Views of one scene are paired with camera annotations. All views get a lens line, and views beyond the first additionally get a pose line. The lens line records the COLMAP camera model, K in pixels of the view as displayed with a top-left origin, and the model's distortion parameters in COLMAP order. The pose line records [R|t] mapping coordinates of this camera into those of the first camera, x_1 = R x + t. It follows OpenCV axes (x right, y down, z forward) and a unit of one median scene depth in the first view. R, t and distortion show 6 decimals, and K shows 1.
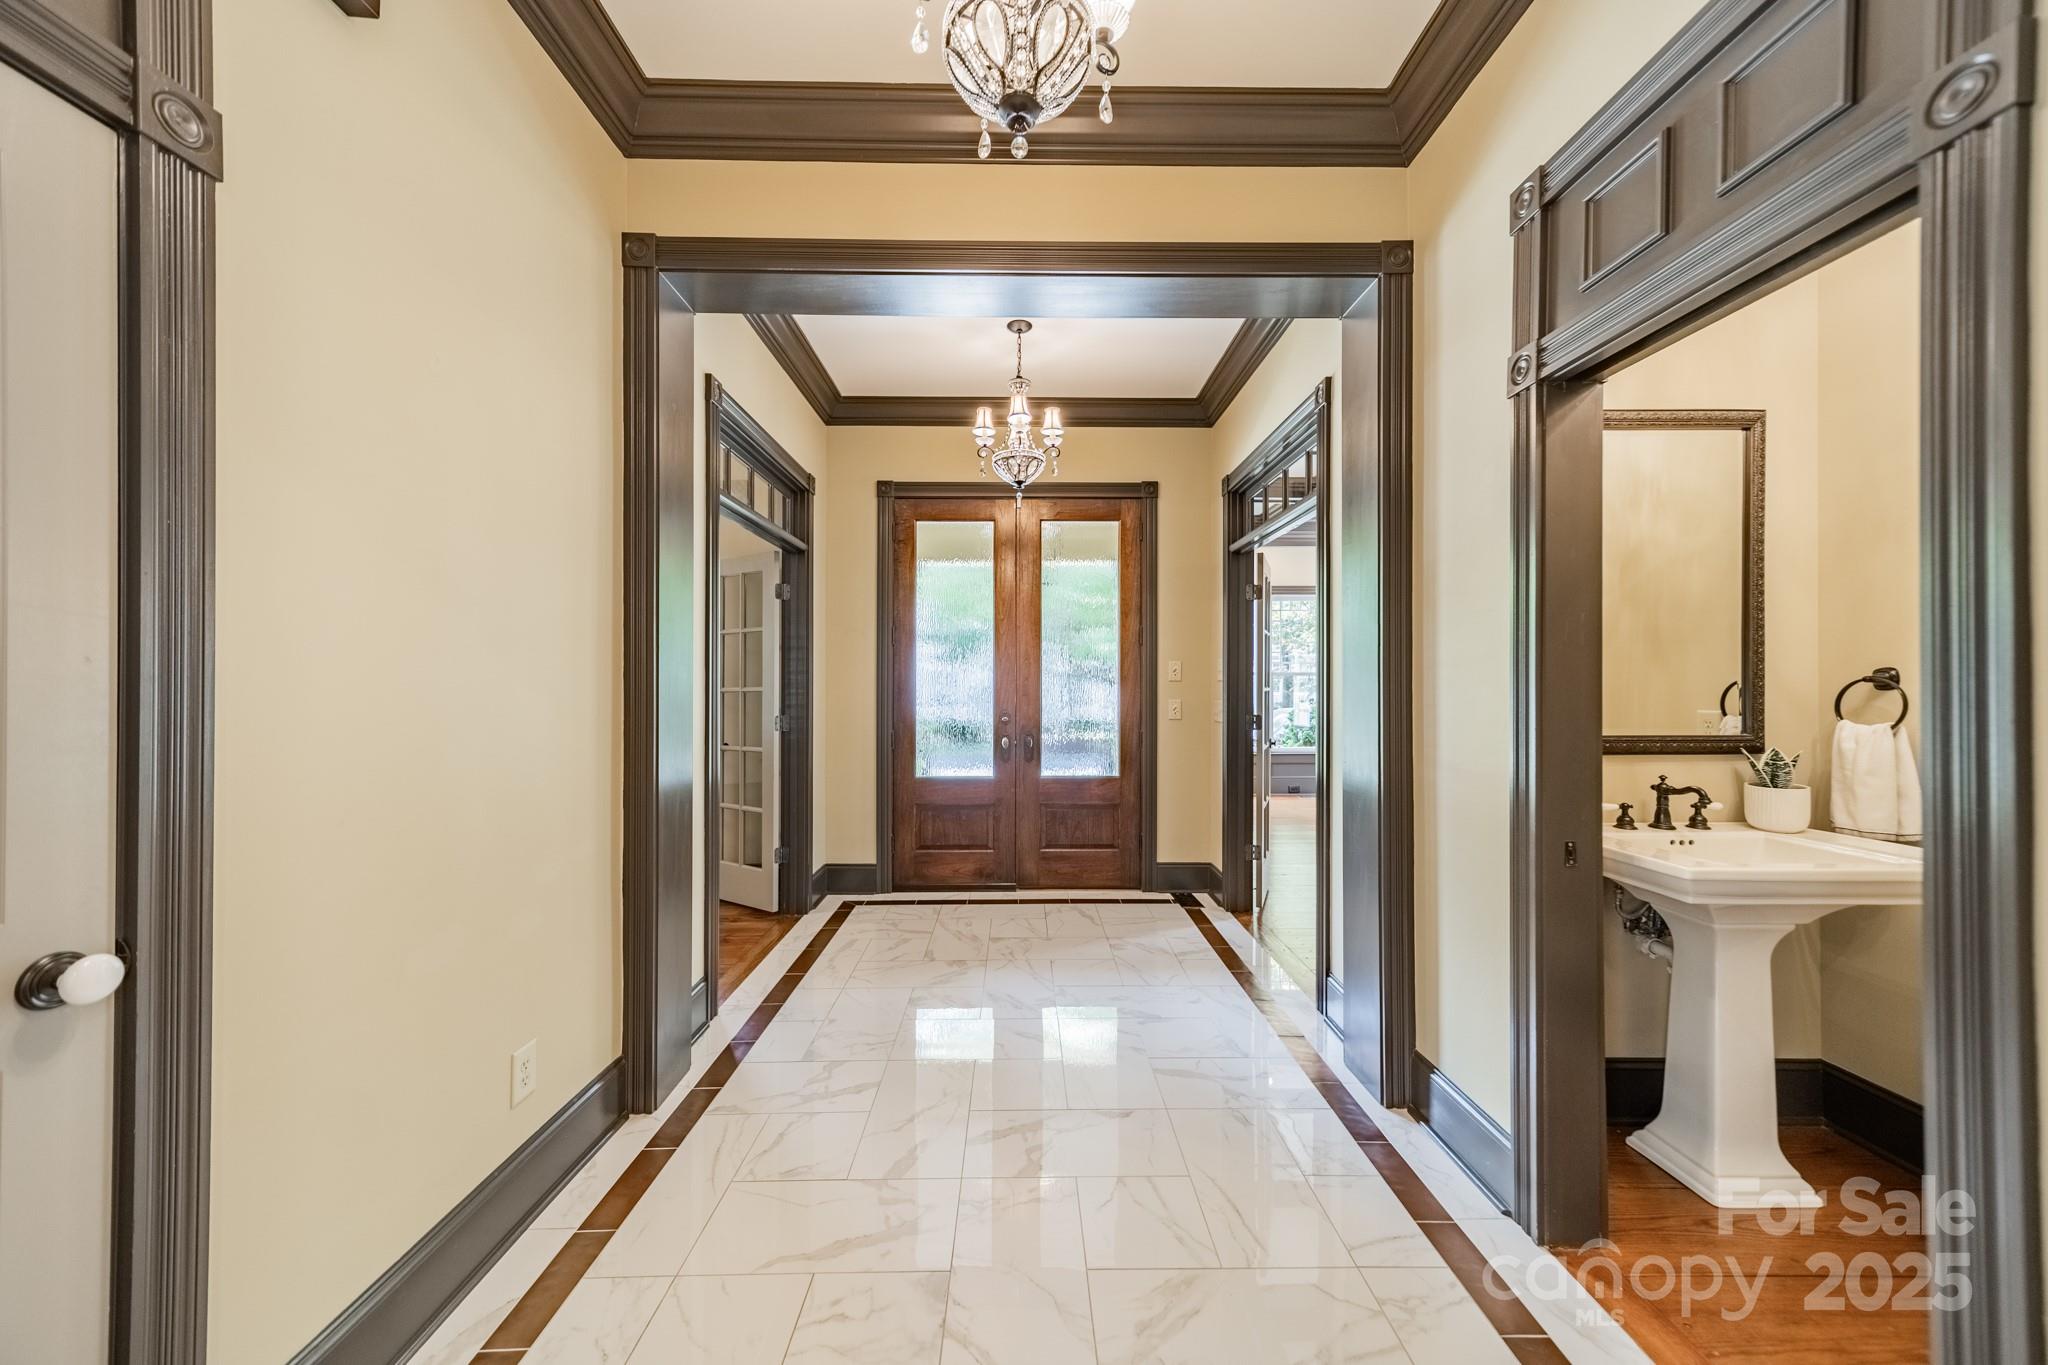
lens RADIAL K [[718.5, 0, 1026.5], [0, 718.5, 680.4], [0, 0, 1]] dist [0.007993, 0.000054]
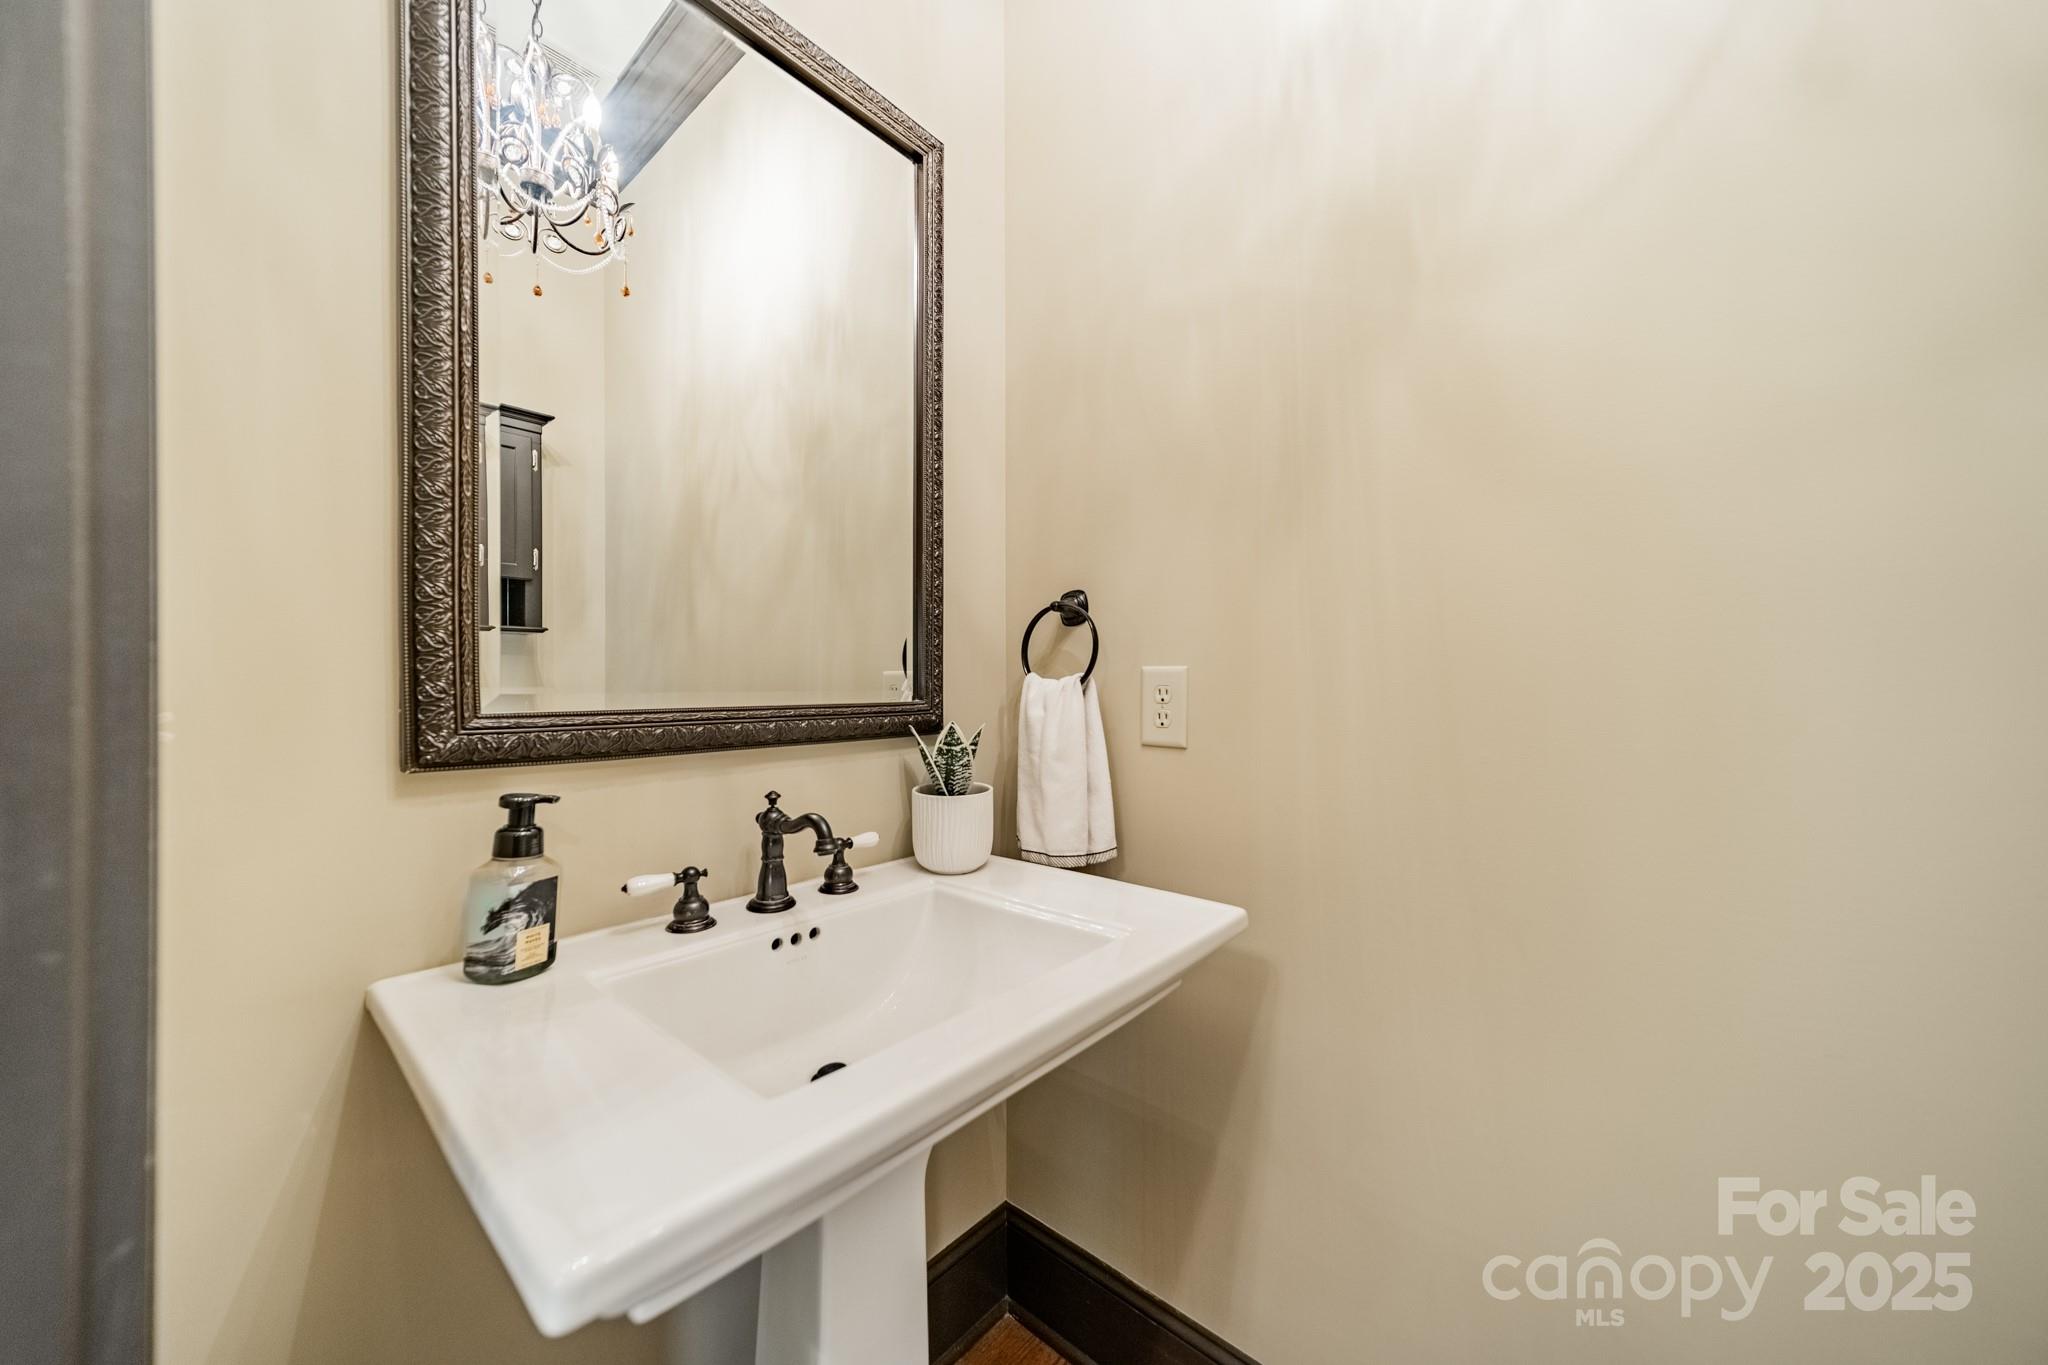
lens RADIAL K [[716.6, 0, 1017.8], [0, 716.6, 685.2], [0, 0, 1]] dist [-0.000150, -0.000080]
pose [[0.677216, 0.000122, 0.735784, 0.663477], [-0.004130, 0.999985, 0.003635, 0.062735], [-0.735773, -0.005500, 0.677206, 0.590183]]
